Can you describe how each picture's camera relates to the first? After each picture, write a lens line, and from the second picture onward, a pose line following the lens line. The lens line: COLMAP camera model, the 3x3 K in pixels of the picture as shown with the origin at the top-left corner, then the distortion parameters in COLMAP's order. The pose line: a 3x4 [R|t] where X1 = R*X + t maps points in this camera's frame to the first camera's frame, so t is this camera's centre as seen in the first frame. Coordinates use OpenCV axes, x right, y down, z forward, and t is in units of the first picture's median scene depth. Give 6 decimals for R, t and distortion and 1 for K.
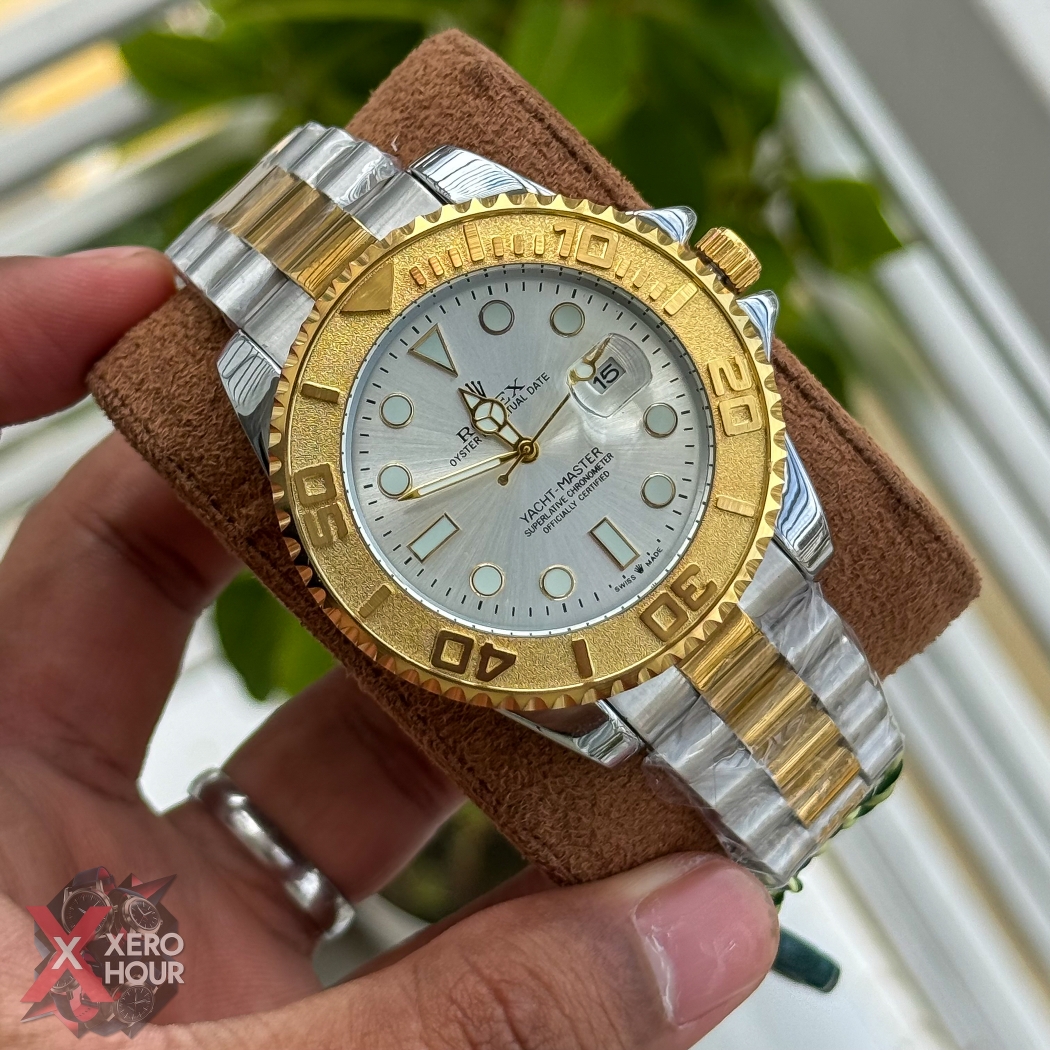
lens RADIAL K [[3066.2, 0, 525.0], [0, 3066.2, 525.0], [0, 0, 1]] dist [0.075784, -0.194341]
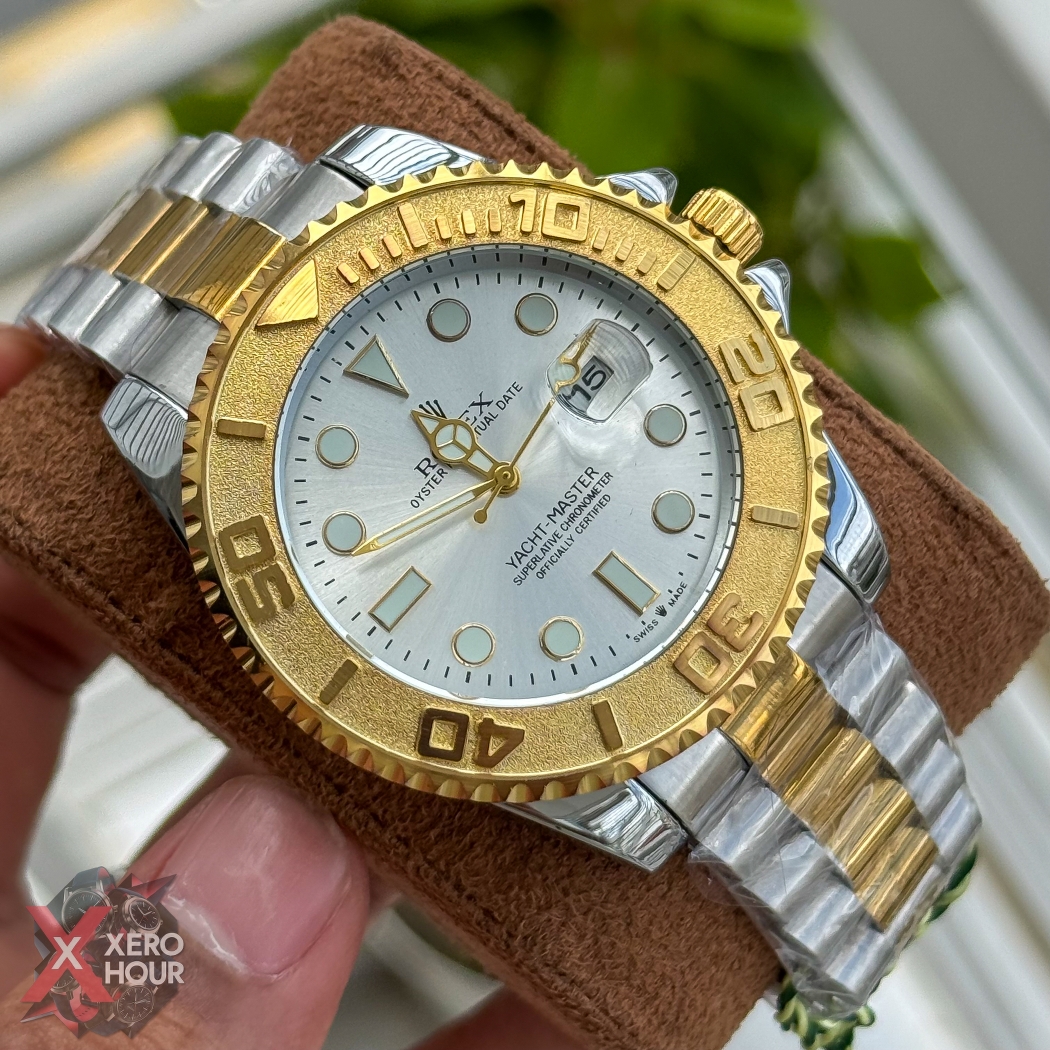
lens RADIAL K [[3066.2, 0, 525.0], [0, 3066.2, 525.0], [0, 0, 1]] dist [0.075784, -0.194341]
pose [[0.991828, -0.104418, 0.073308, -0.051970], [0.111437, 0.988801, -0.099267, 0.064888], [-0.062122, 0.106625, 0.992357, 0.200660]]
